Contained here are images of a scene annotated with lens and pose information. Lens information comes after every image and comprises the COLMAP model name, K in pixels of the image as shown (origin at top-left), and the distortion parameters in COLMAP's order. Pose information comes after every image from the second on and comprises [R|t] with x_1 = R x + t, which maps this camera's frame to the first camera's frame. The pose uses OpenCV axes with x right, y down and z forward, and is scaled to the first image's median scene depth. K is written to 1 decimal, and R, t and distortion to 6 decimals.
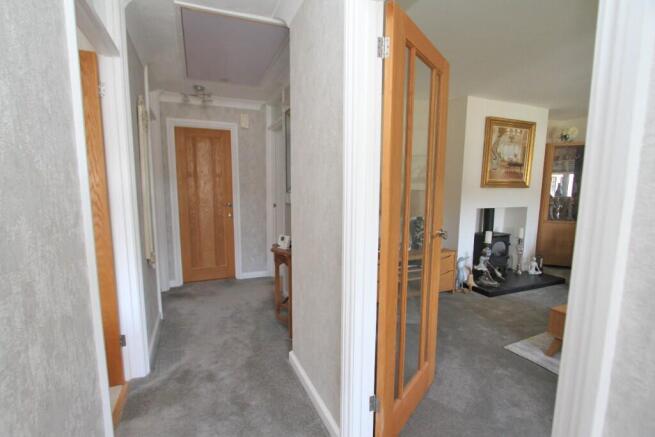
lens RADIAL K [[303.8, 0, 308.1], [0, 303.8, 222.8], [0, 0, 1]] dist [-0.000749, 0.000286]
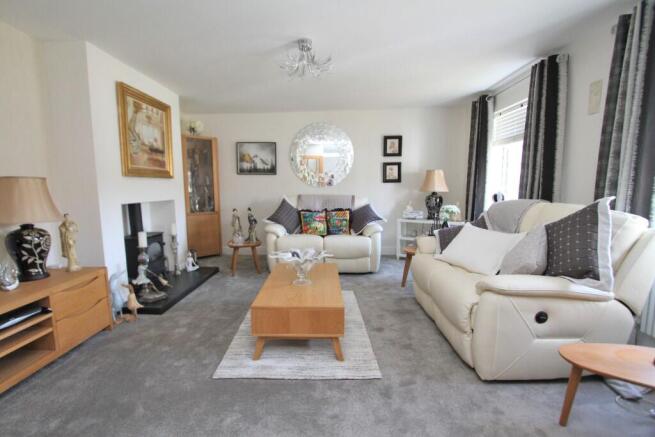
lens RADIAL K [[305.9, 0, 325.1], [0, 305.9, 221.1], [0, 0, 1]] dist [-0.002518, -0.000209]
pose [[0.387431, -0.109934, 0.915320, 0.058214], [0.117548, 0.990651, 0.069227, 0.001055], [-0.914374, 0.080773, 0.396732, 0.249000]]
